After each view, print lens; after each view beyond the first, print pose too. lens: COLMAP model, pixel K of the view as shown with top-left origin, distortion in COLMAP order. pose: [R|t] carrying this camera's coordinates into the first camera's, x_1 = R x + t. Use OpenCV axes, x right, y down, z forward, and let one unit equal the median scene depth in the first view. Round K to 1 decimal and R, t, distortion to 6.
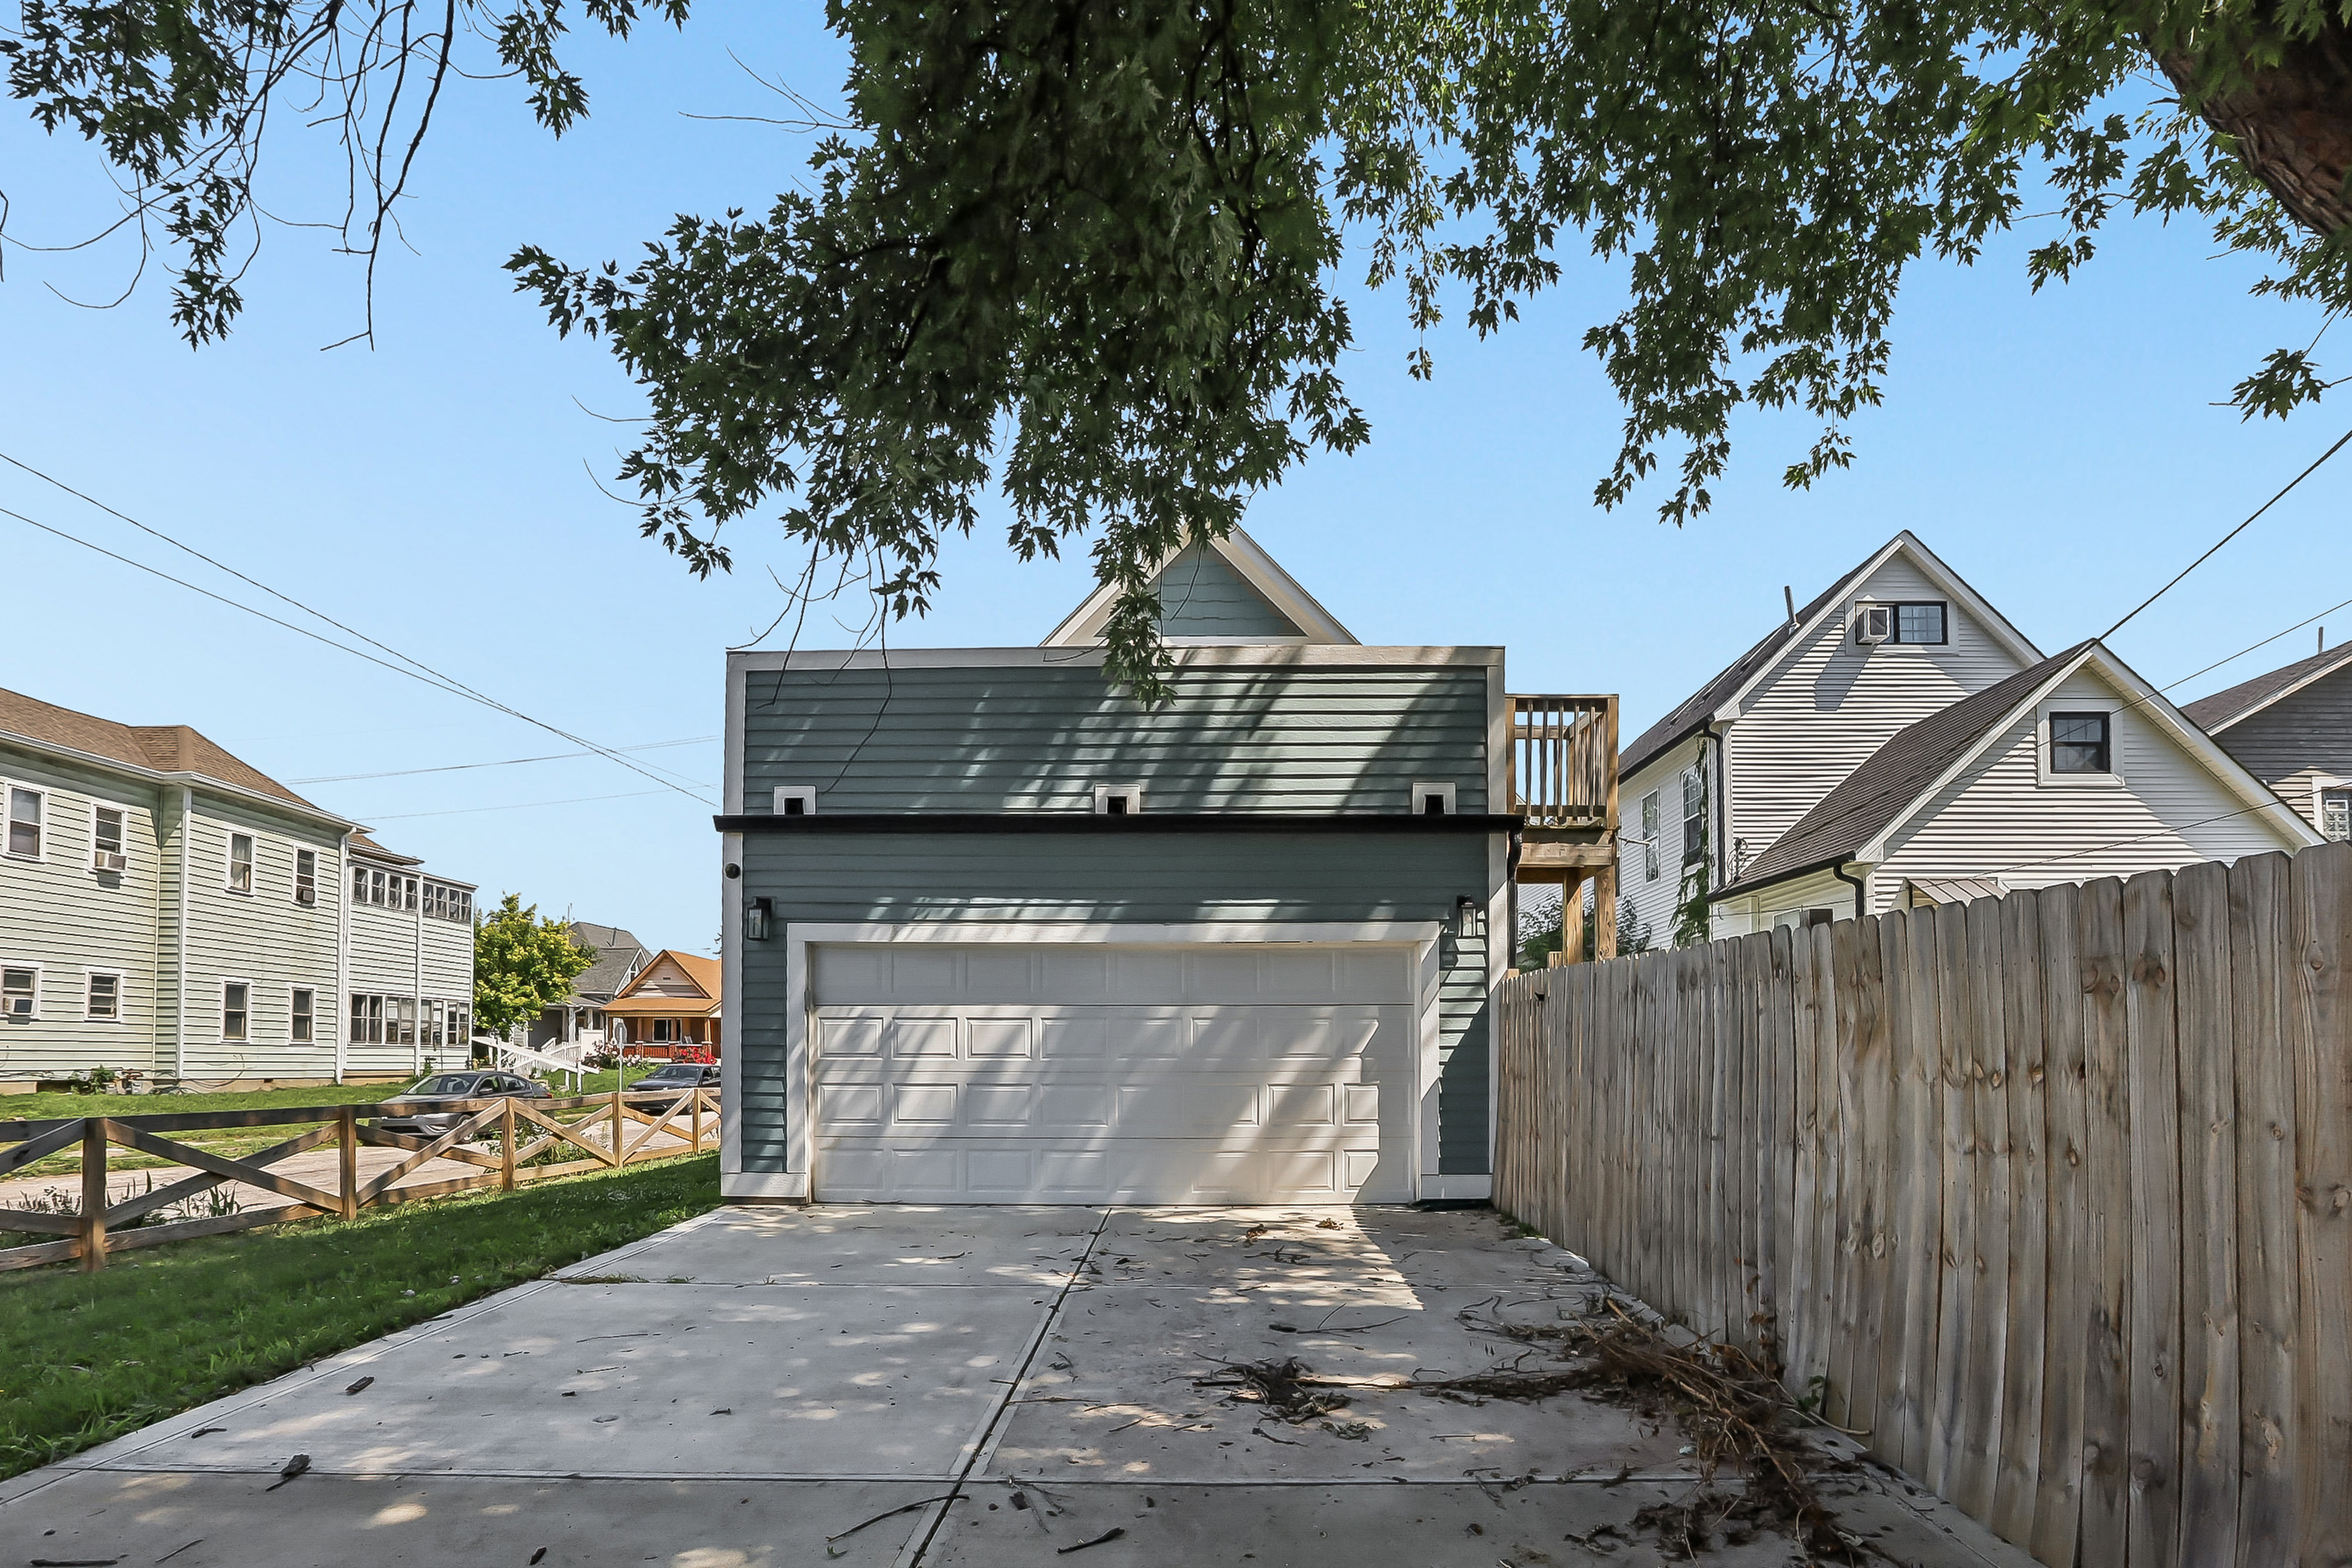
lens RADIAL K [[1095.3, 0, 1176.0], [0, 1095.3, 784.0], [0, 0, 1]] dist [-0.053256, 0.000145]
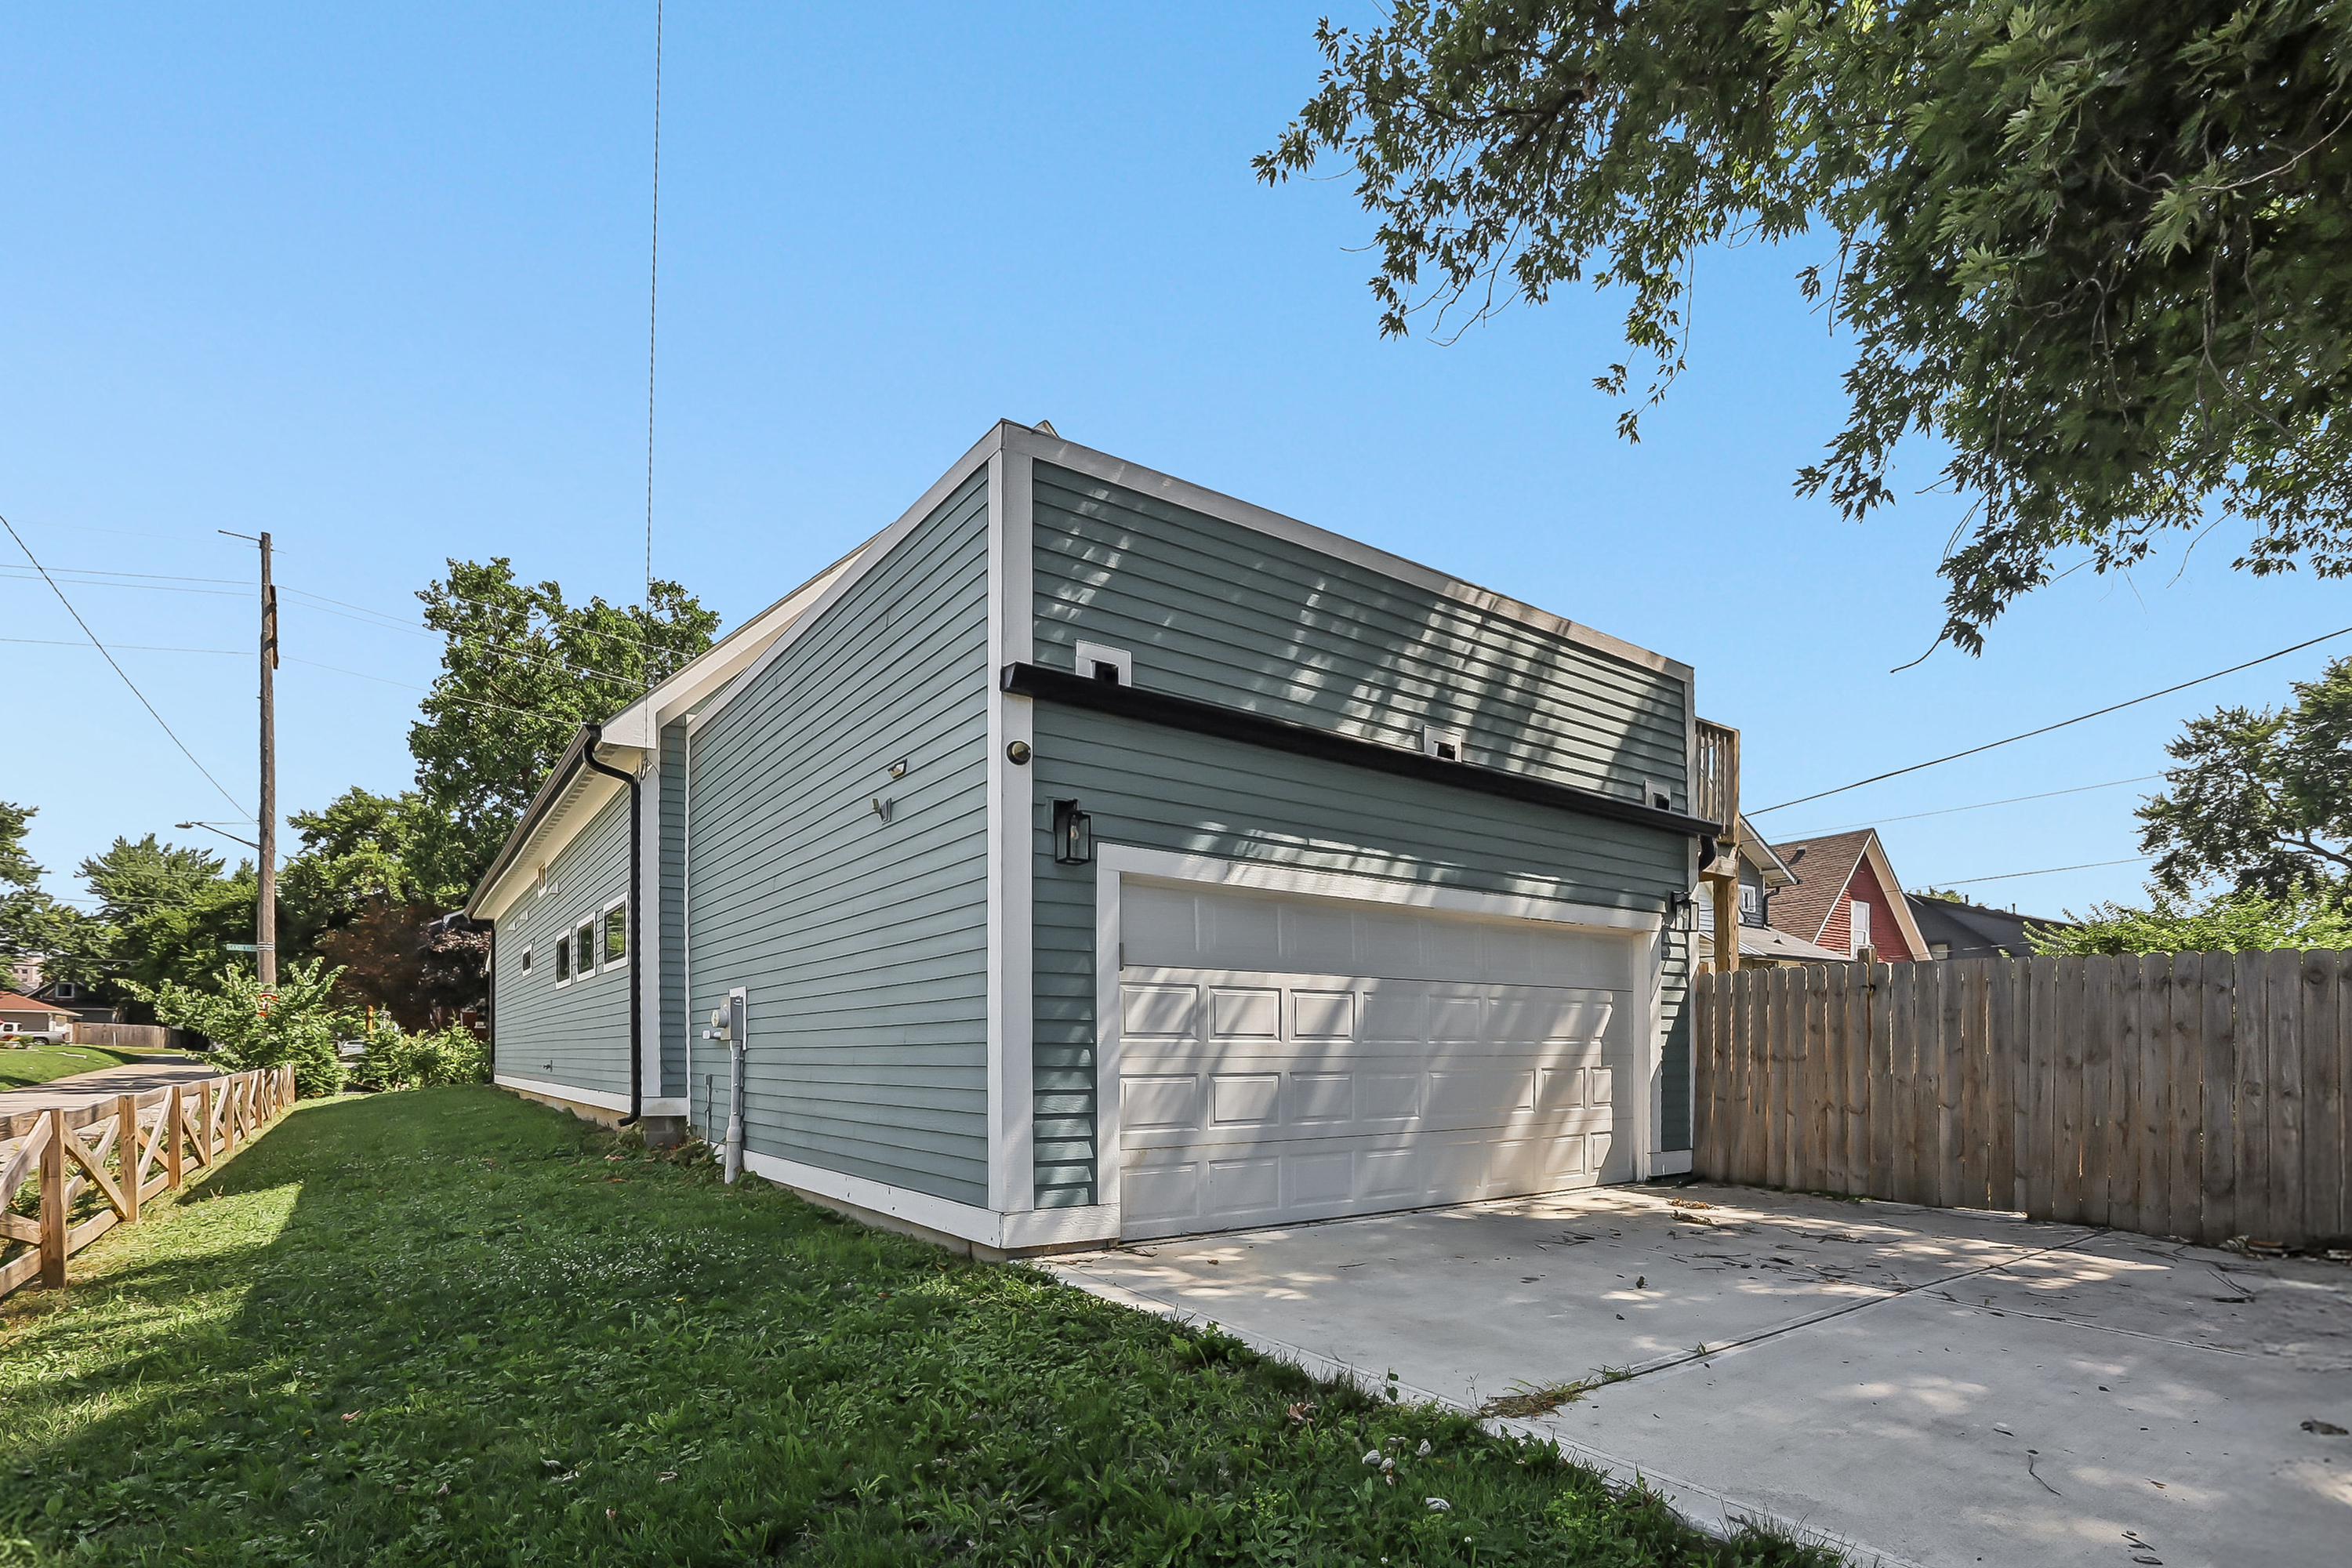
lens RADIAL K [[1095.3, 0, 1176.0], [0, 1095.3, 784.0], [0, 0, 1]] dist [-0.053256, 0.000145]
pose [[0.792808, 0.147050, 0.591466, -0.747556], [-0.169627, 0.985351, -0.017608, 0.097388], [-0.585391, -0.086368, 0.806138, 0.427924]]
